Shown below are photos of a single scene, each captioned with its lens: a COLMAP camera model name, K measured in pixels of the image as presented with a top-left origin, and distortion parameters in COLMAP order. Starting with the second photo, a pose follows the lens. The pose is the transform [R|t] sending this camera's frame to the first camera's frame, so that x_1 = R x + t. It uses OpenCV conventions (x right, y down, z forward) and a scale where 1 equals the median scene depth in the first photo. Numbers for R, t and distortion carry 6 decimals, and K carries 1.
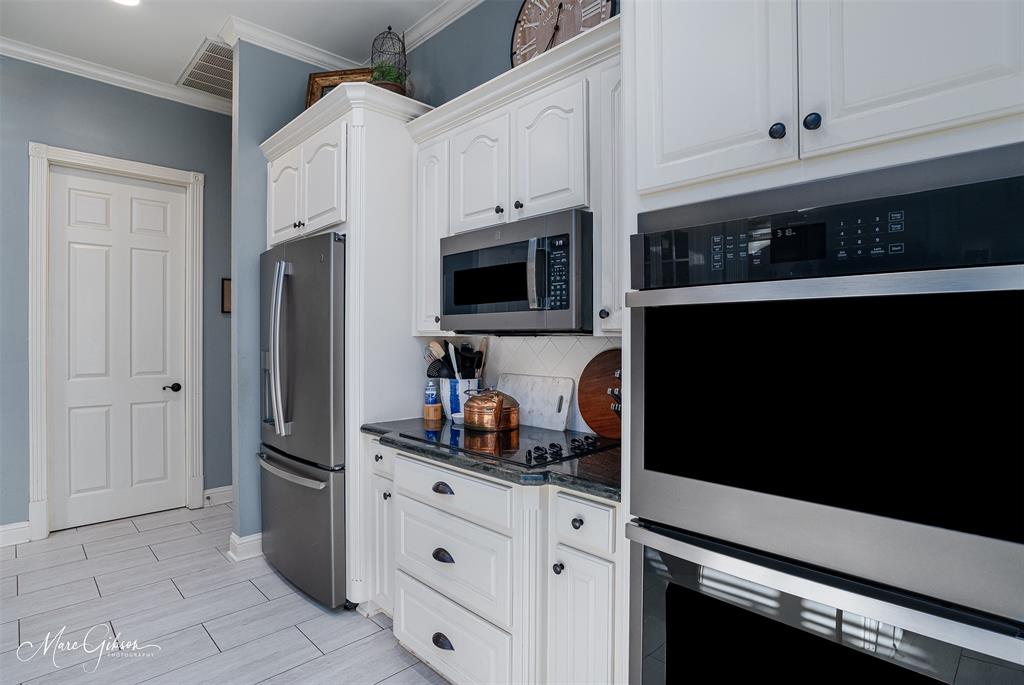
lens RADIAL K [[526.0, 0, 505.0], [0, 526.0, 336.5], [0, 0, 1]] dist [-0.047177, 0.016590]
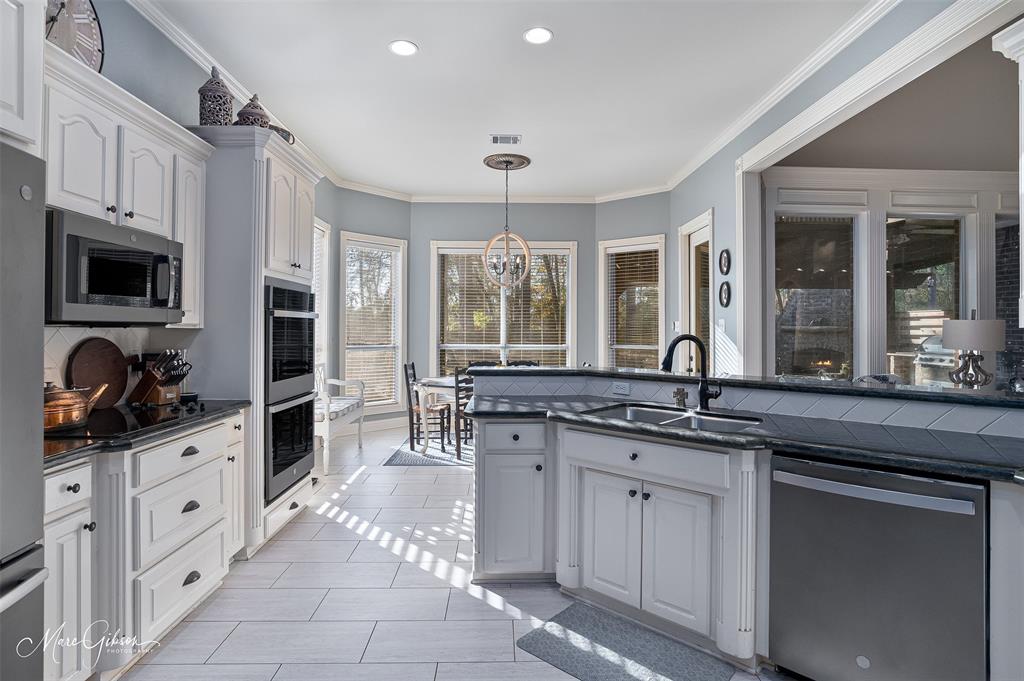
lens RADIAL K [[529.5, 0, 512.4], [0, 529.5, 323.3], [0, 0, 1]] dist [-0.053207, 0.021507]
pose [[-0.737070, 0.006819, 0.675782, -1.370330], [-0.000766, 0.999940, -0.010925, 0.002056], [-0.675816, -0.008570, -0.737021, 1.268551]]
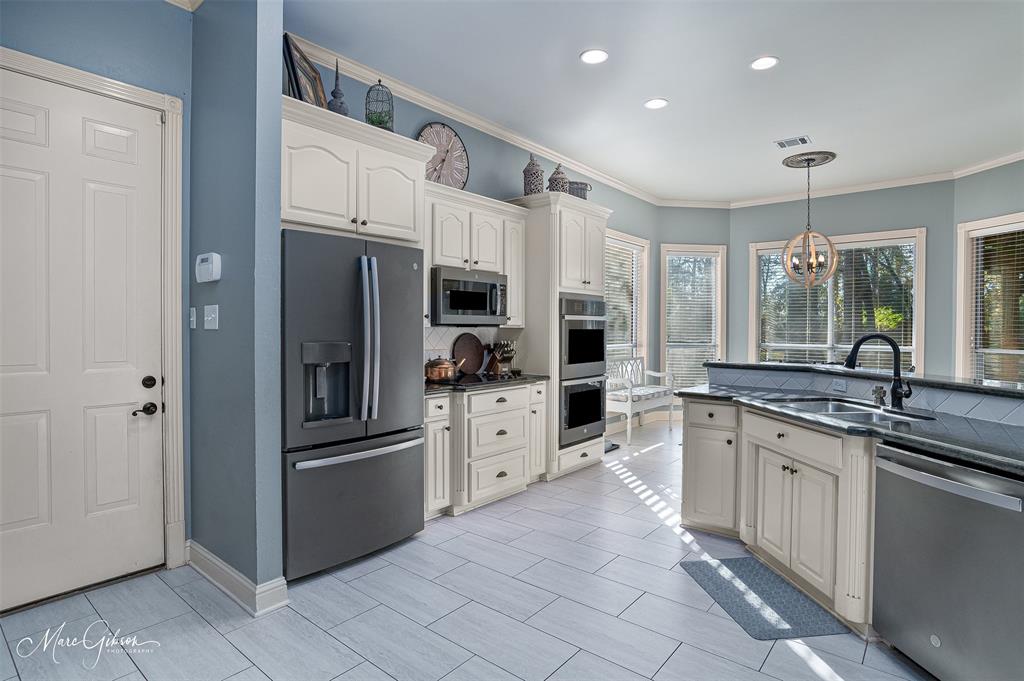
lens RADIAL K [[526.0, 0, 505.0], [0, 526.0, 334.5], [0, 0, 1]] dist [-0.047177, 0.016590]
pose [[-0.105367, -0.012145, 0.994359, -2.008843], [-0.001568, 0.999926, 0.012047, 0.002447], [-0.994432, -0.000290, -0.105379, 1.102676]]
